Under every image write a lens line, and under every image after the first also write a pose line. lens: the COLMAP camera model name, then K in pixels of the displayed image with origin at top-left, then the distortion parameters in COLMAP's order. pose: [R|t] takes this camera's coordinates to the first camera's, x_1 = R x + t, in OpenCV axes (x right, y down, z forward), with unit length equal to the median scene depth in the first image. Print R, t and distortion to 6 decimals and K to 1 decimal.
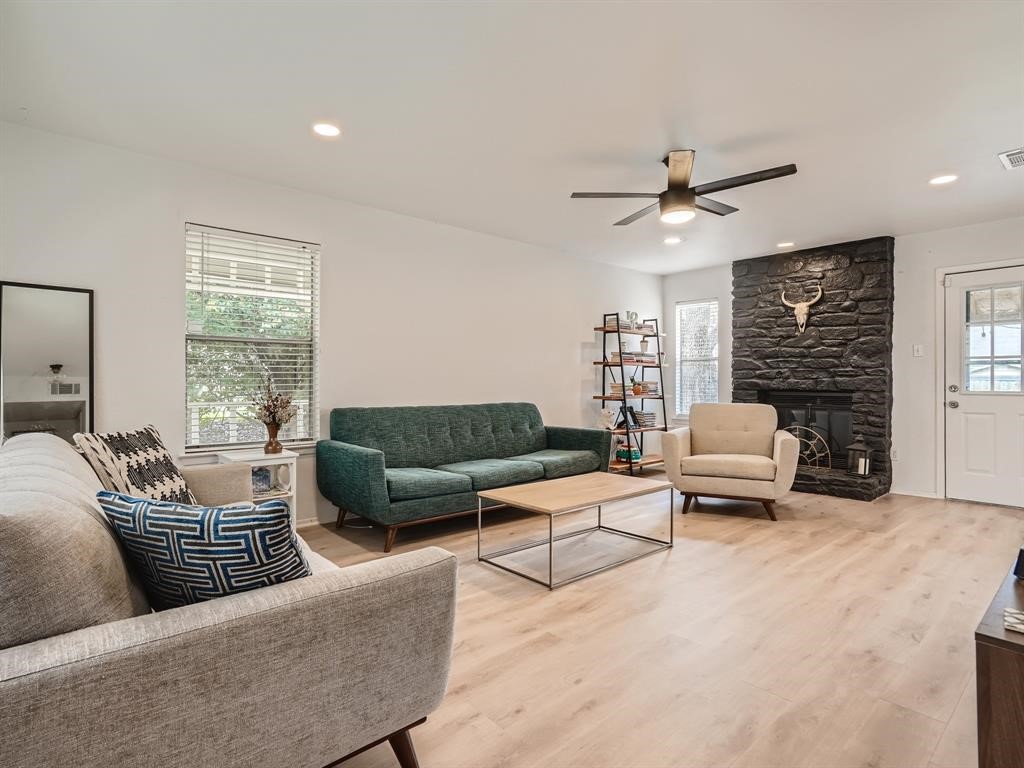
lens RADIAL K [[554.2, 0, 505.9], [0, 554.2, 378.2], [0, 0, 1]] dist [-0.002812, 0.010994]
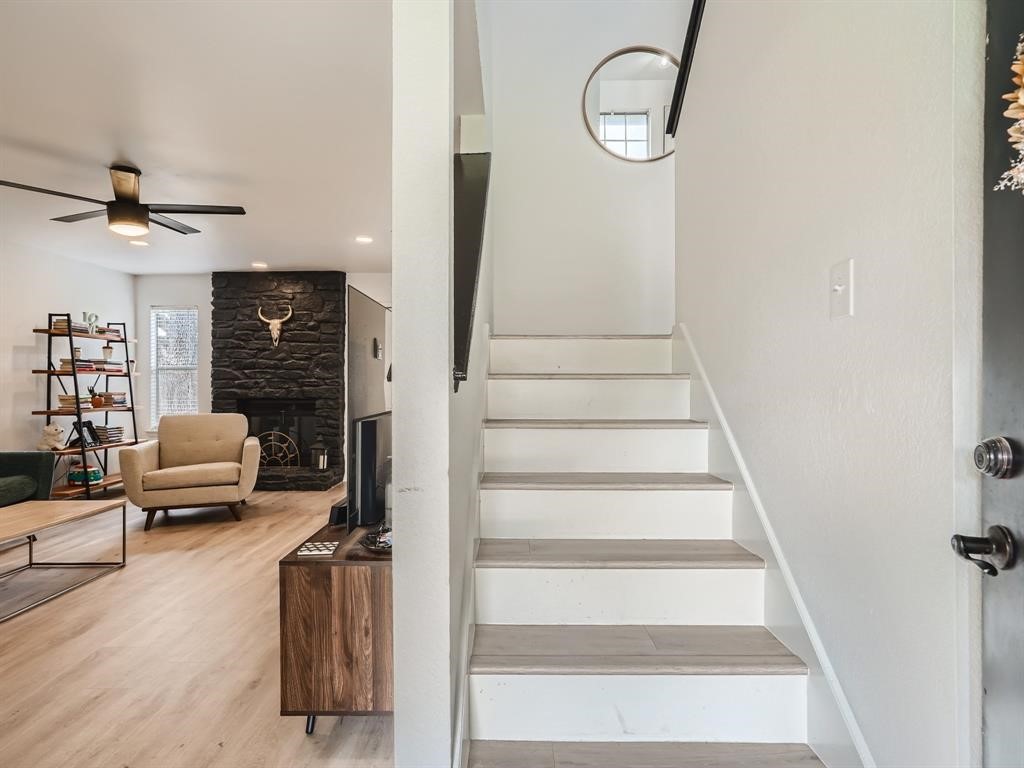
lens RADIAL K [[554.2, 0, 481.3], [0, 554.2, 384.1], [0, 0, 1]] dist [-0.002812, 0.010994]
pose [[0.681301, 0.000312, 0.732003, 0.006151], [0.000907, 0.999999, -0.001271, -0.006132], [-0.732003, 0.001530, 0.681300, -0.056583]]
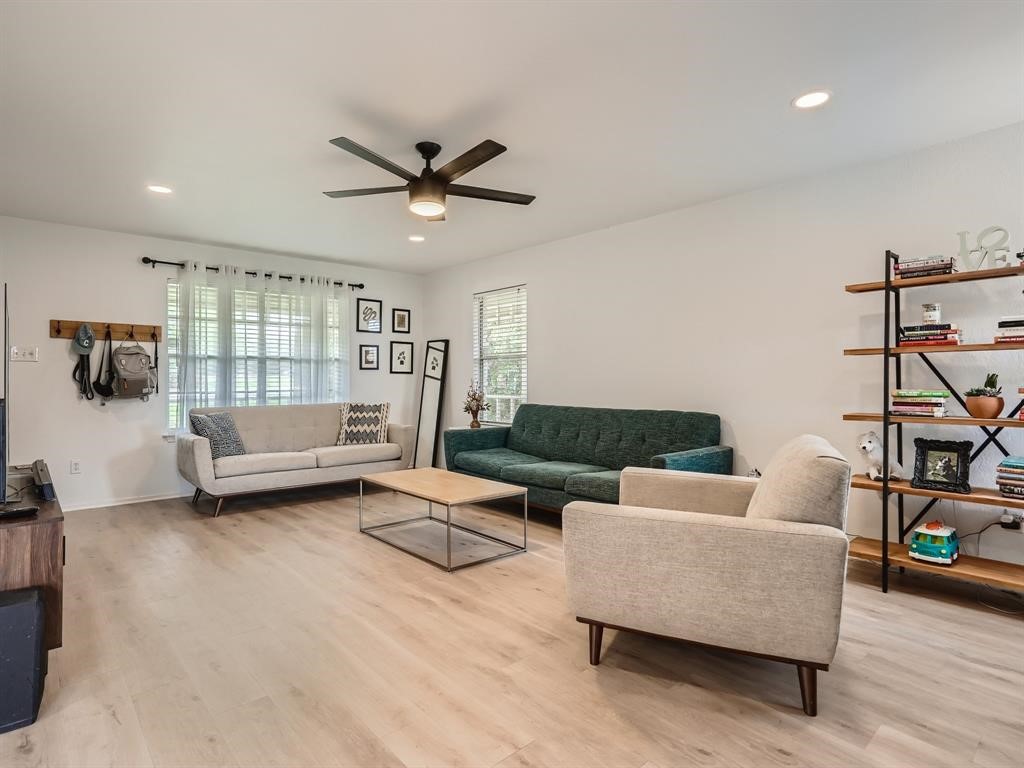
lens RADIAL K [[554.2, 0, 512.5], [0, 554.2, 380.3], [0, 0, 1]] dist [-0.002812, 0.010994]
pose [[-0.000741, -0.003284, -0.999994, 0.595965], [0.002304, 0.999992, -0.003286, 0.000924], [0.999997, -0.002307, -0.000734, 0.557125]]
